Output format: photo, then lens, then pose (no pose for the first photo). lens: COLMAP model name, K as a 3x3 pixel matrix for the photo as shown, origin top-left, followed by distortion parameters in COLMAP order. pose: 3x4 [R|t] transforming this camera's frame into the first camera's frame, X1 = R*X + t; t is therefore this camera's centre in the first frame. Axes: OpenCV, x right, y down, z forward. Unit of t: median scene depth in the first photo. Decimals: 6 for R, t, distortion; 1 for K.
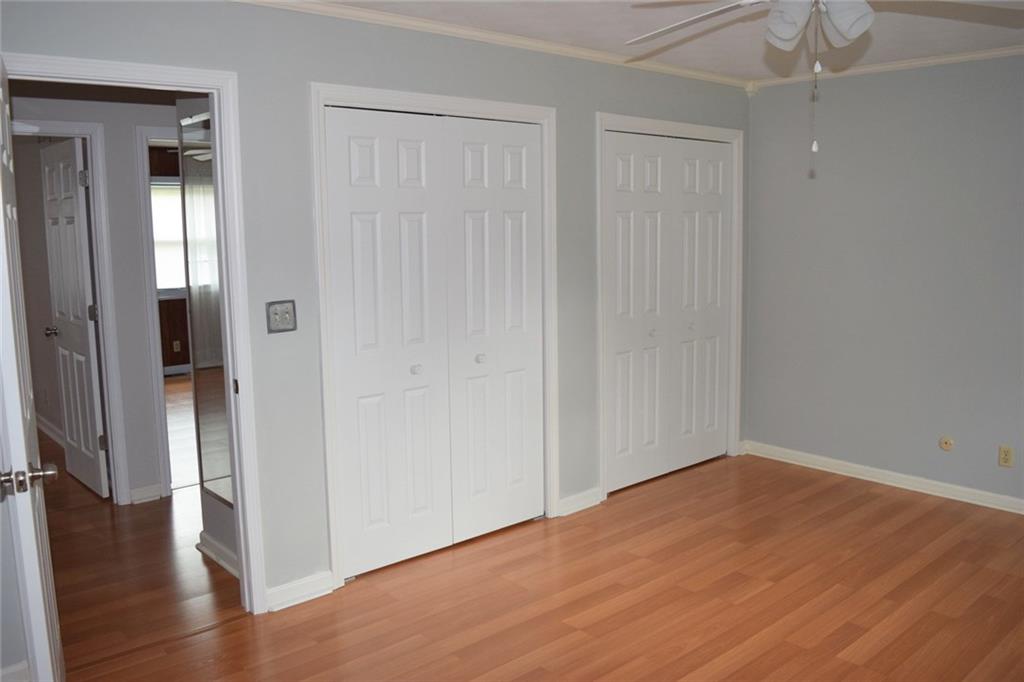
lens RADIAL K [[852.6, 0, 509.9], [0, 852.6, 329.5], [0, 0, 1]] dist [-0.084750, 0.014636]
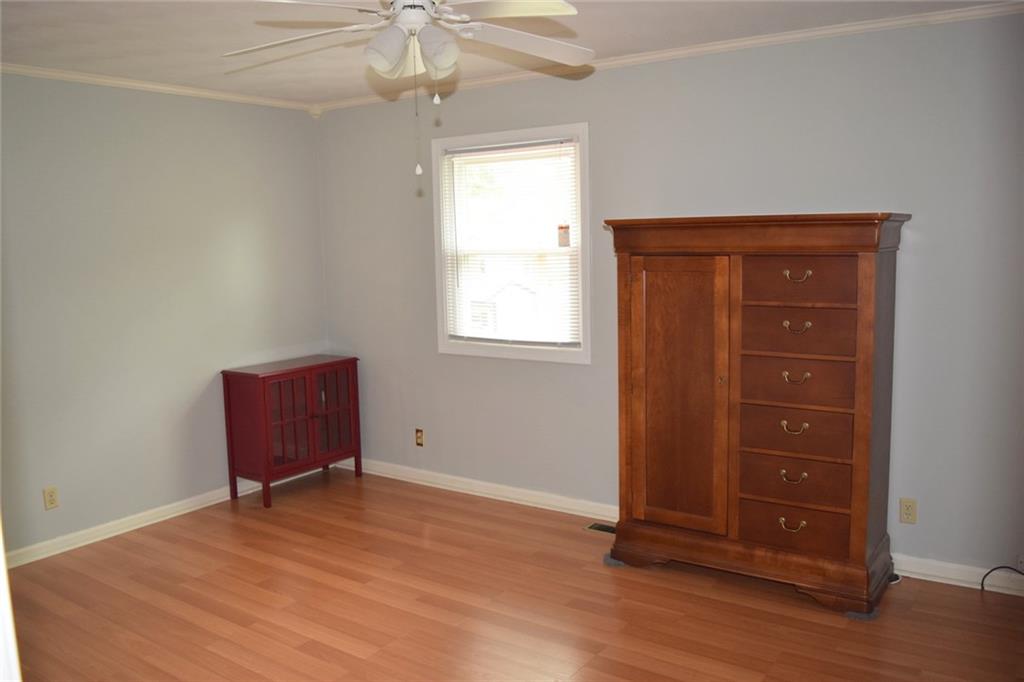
lens RADIAL K [[852.6, 0, 509.9], [0, 852.6, 329.5], [0, 0, 1]] dist [-0.084750, 0.014636]
pose [[-0.219924, -0.101601, 0.970212, -0.481609], [0.158829, 0.977561, 0.138373, -0.096081], [-0.962500, 0.184529, -0.198852, 0.736691]]
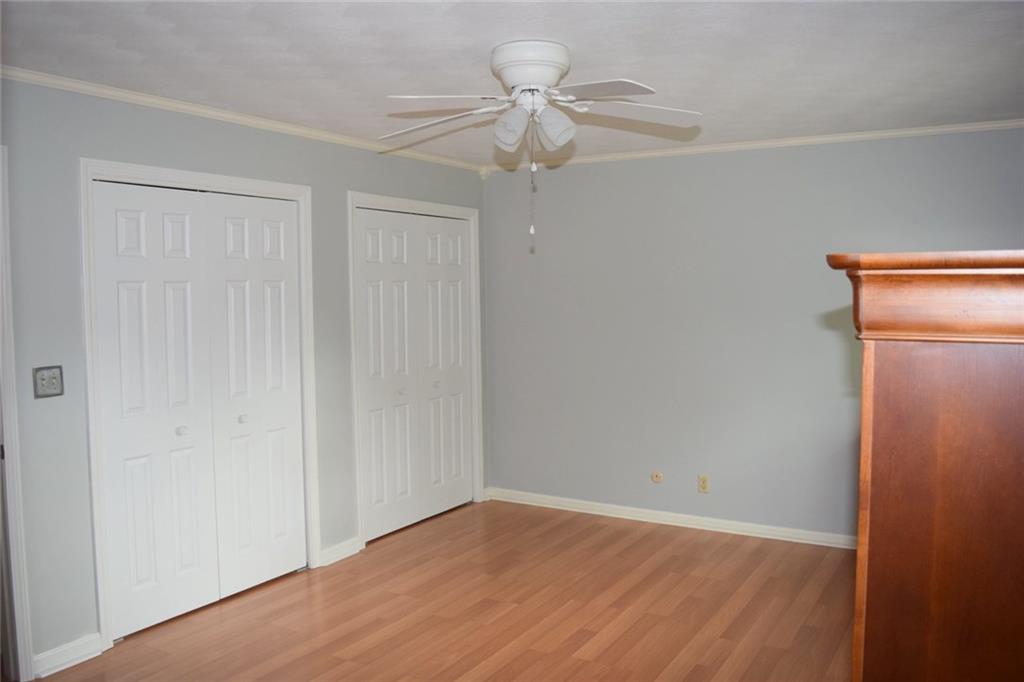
lens RADIAL K [[852.6, 0, 509.9], [0, 852.6, 329.5], [0, 0, 1]] dist [-0.084750, 0.014636]
pose [[0.955206, -0.012642, 0.295671, -0.028453], [0.036407, 0.996518, -0.075008, 0.015068], [-0.293694, 0.082413, 0.952340, -0.110941]]
